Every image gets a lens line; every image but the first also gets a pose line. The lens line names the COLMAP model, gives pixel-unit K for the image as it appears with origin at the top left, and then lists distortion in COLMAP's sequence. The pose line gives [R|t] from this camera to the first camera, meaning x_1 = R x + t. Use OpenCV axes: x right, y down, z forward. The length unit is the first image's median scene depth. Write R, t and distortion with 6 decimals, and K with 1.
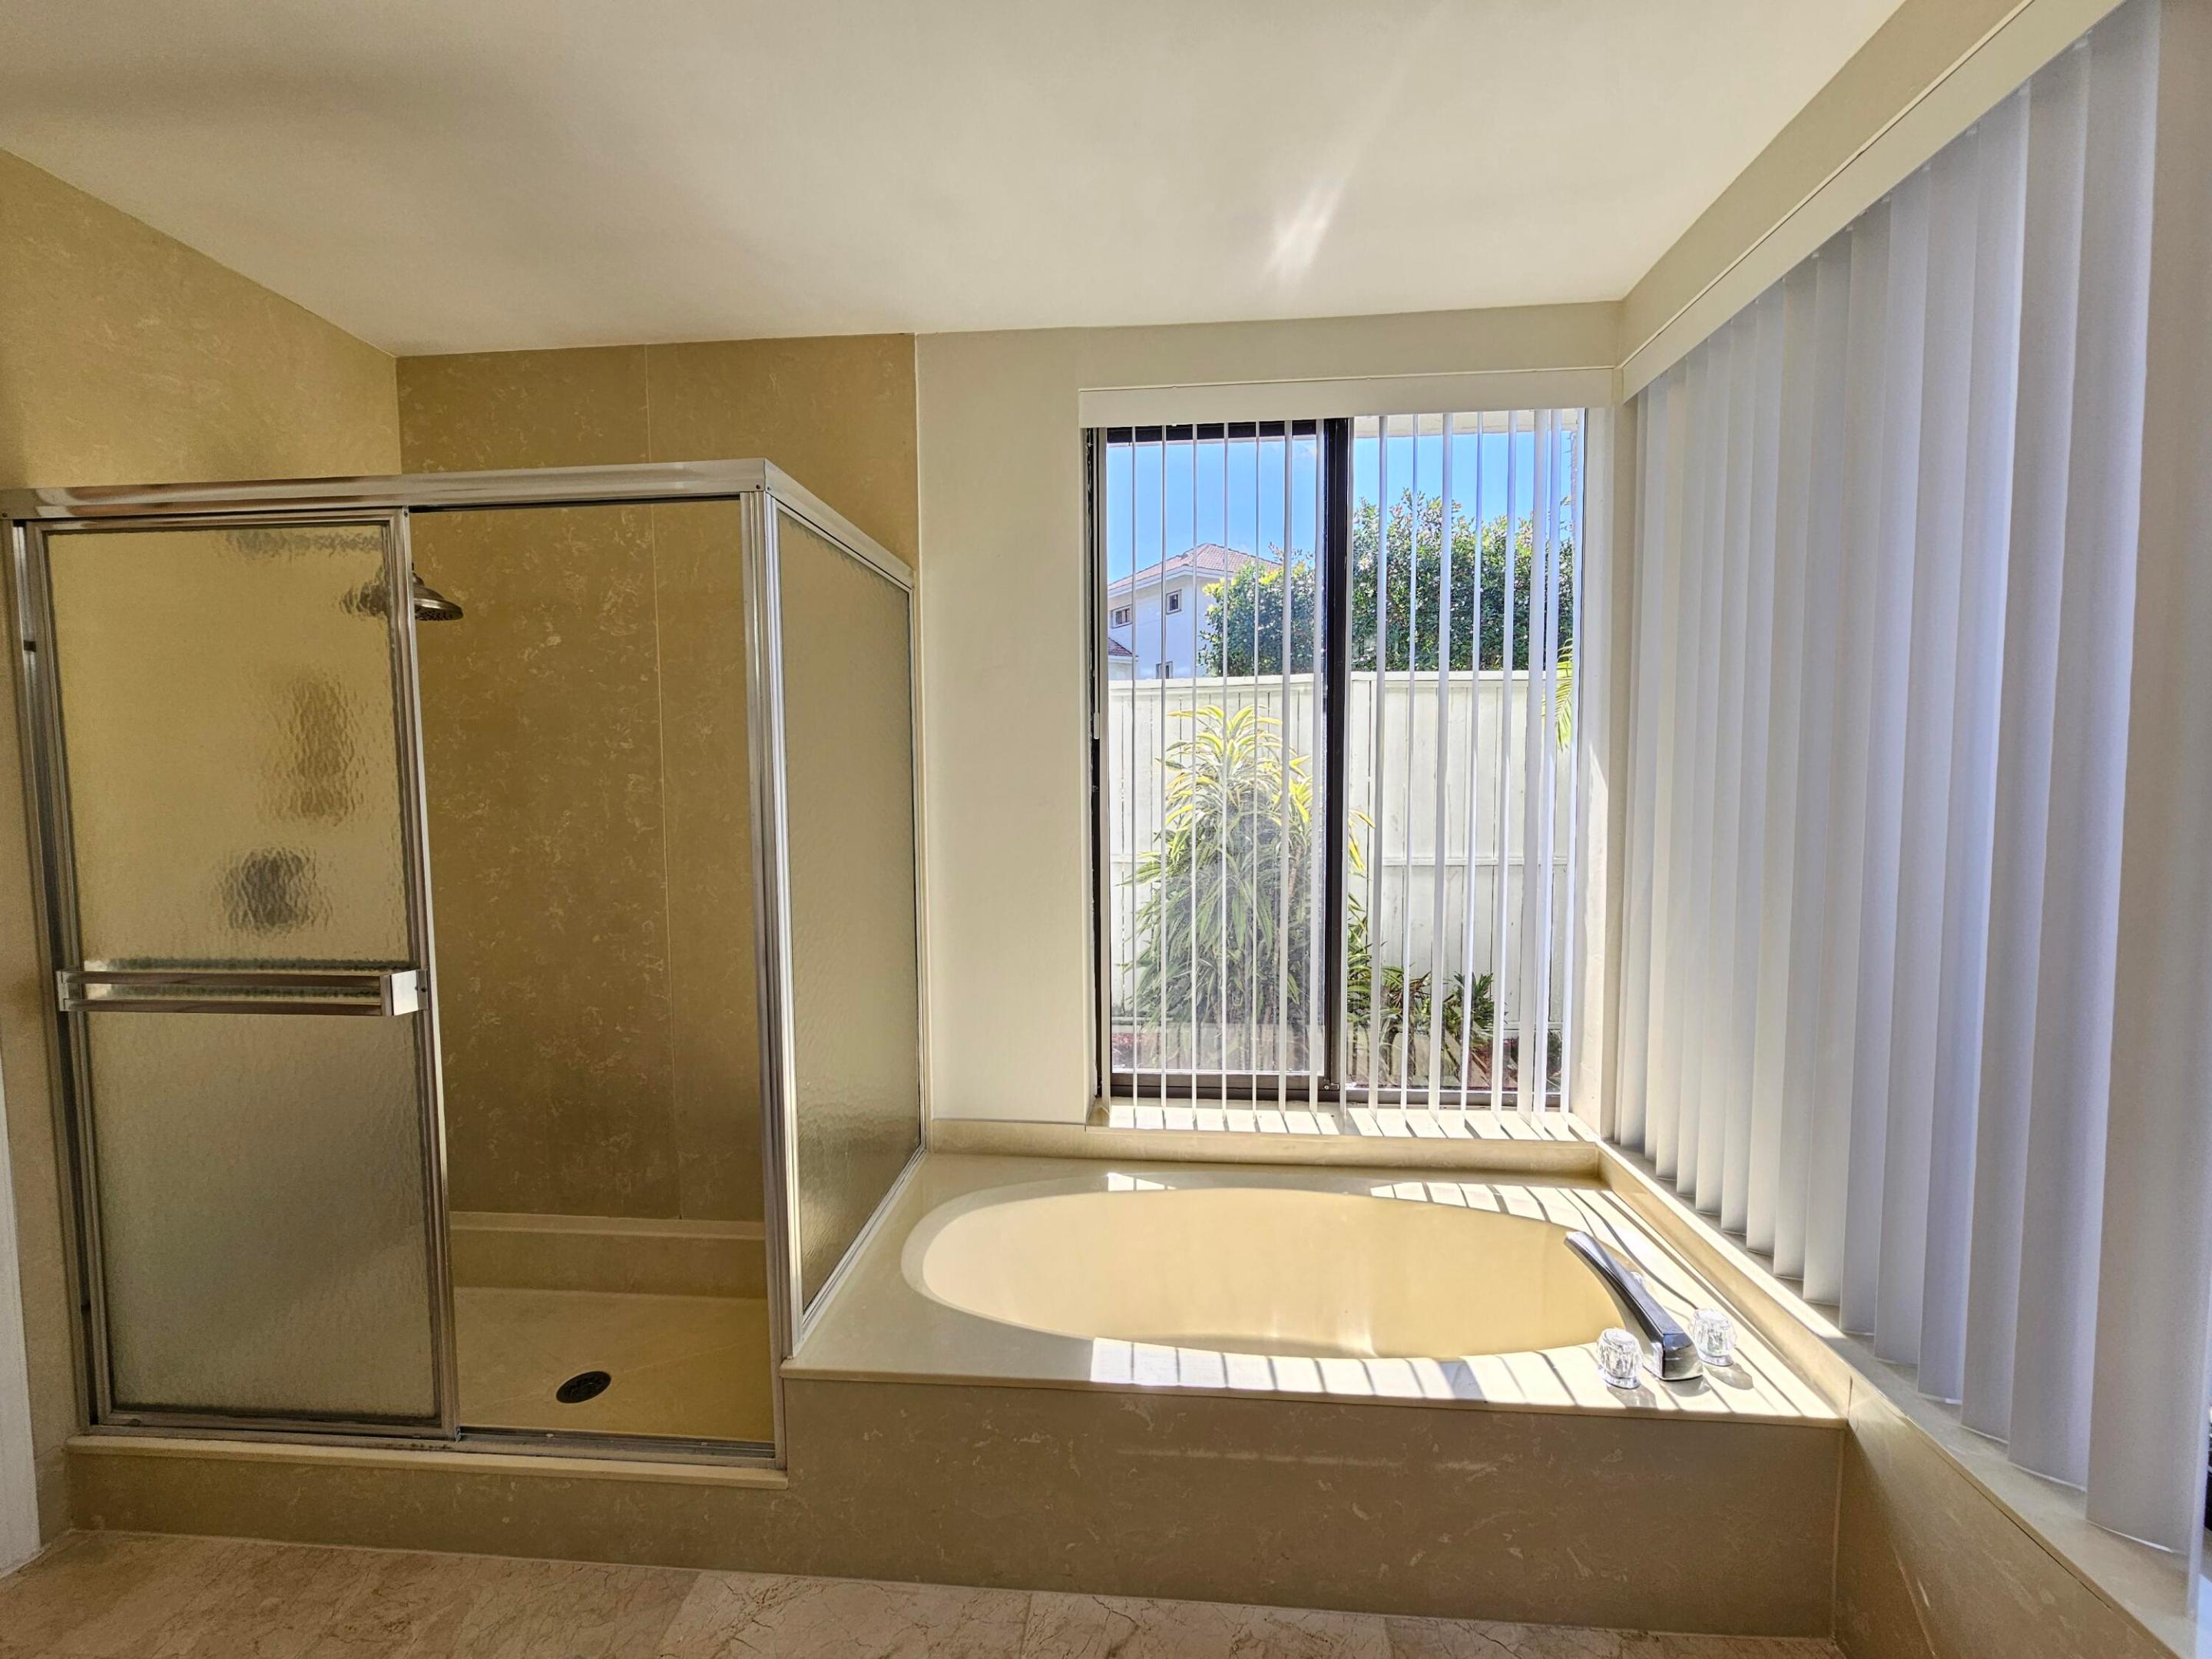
lens RADIAL K [[906.3, 0, 1106.8], [0, 906.3, 829.4], [0, 0, 1]] dist [-0.002845, 0.001710]
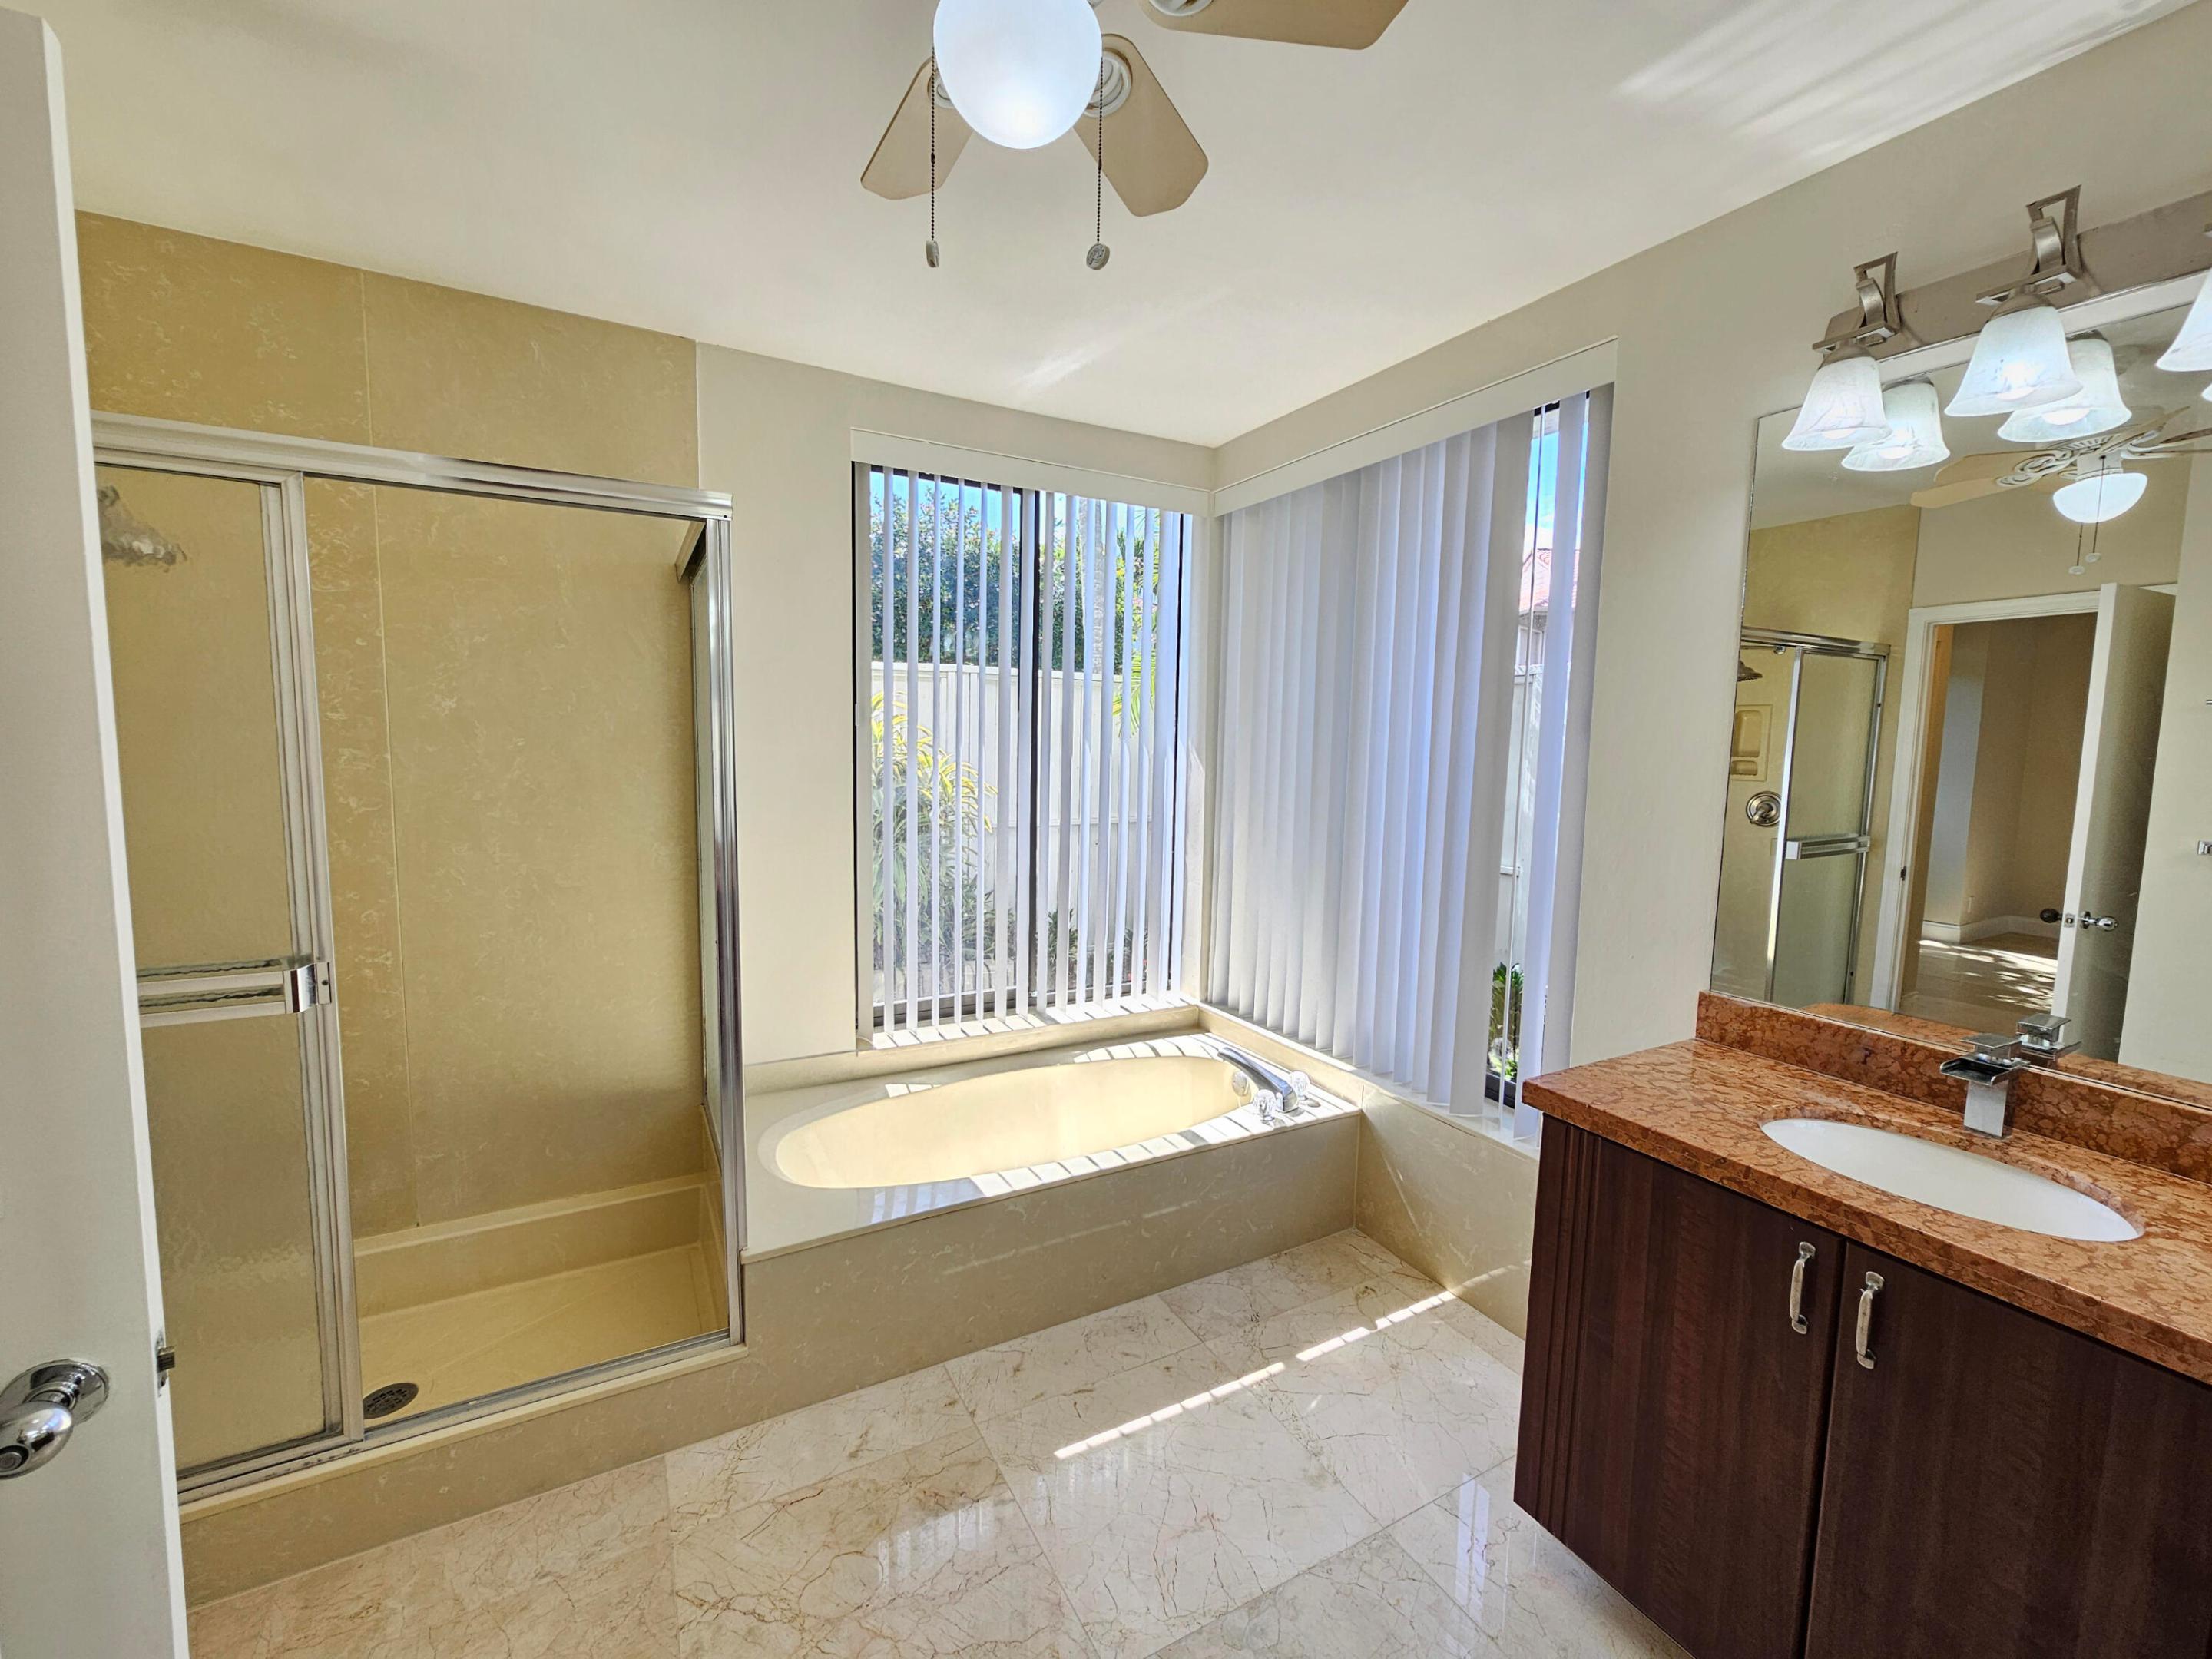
lens RADIAL K [[906.3, 0, 1103.1], [0, 906.3, 829.6], [0, 0, 1]] dist [-0.002845, 0.001710]
pose [[0.835234, -0.031308, 0.549003, -0.436818], [0.011597, 0.999159, 0.039335, -0.008164], [-0.549773, -0.026487, 0.834894, -0.179550]]
